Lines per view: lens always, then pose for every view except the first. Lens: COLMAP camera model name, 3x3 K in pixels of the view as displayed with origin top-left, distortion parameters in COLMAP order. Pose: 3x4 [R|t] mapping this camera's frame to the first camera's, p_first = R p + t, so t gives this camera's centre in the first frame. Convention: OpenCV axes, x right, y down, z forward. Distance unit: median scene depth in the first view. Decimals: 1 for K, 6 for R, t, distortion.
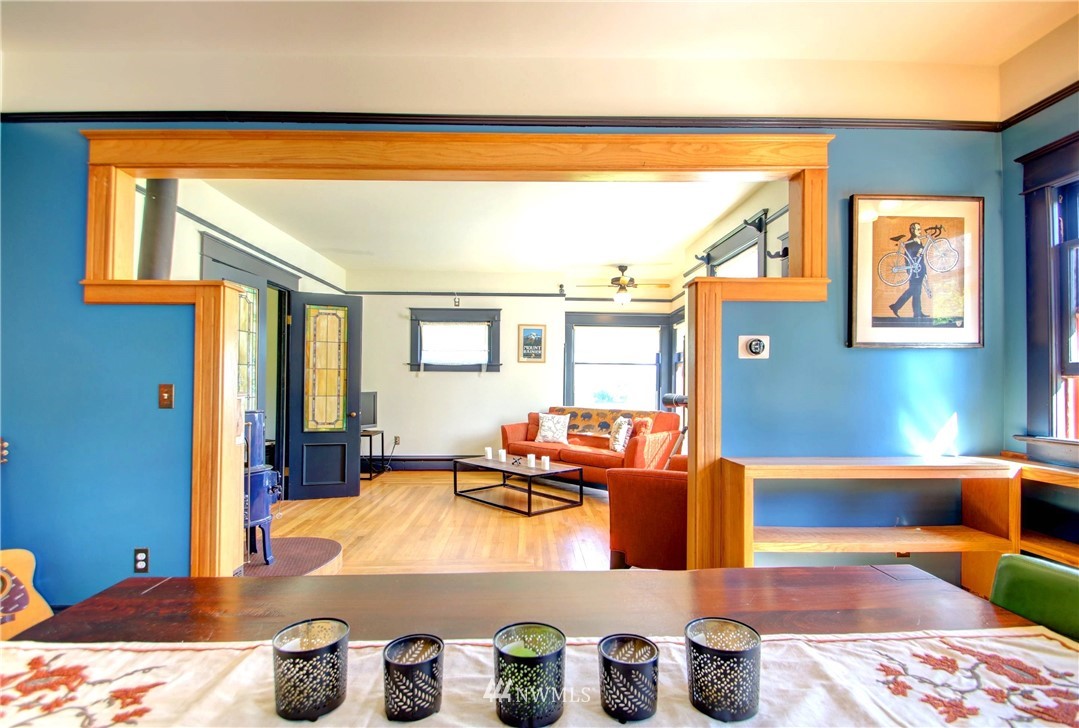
lens RADIAL K [[519.6, 0, 538.4], [0, 519.6, 384.6], [0, 0, 1]] dist [0.002808, -0.013764]
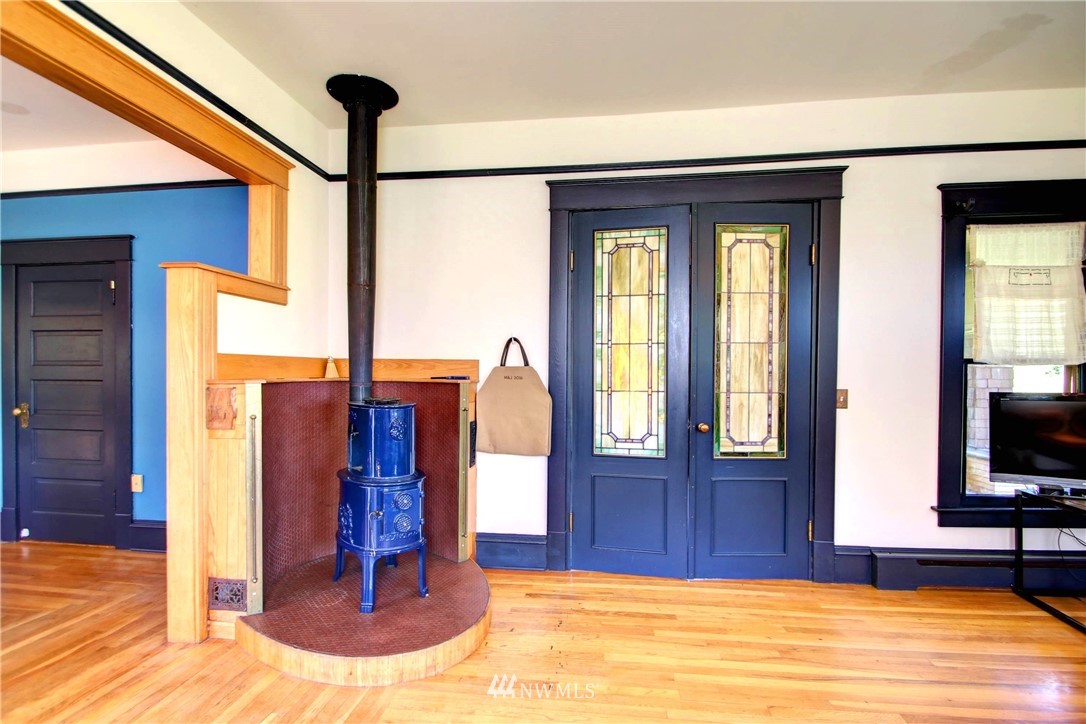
lens RADIAL K [[511.5, 0, 548.0], [0, 511.5, 375.6], [0, 0, 1]] dist [0.015554, -0.019890]
pose [[-0.129845, -0.002454, -0.991531, 0.217305], [-0.004211, 0.999989, -0.001923, 0.009863], [0.991525, 0.003926, -0.129854, 1.731900]]
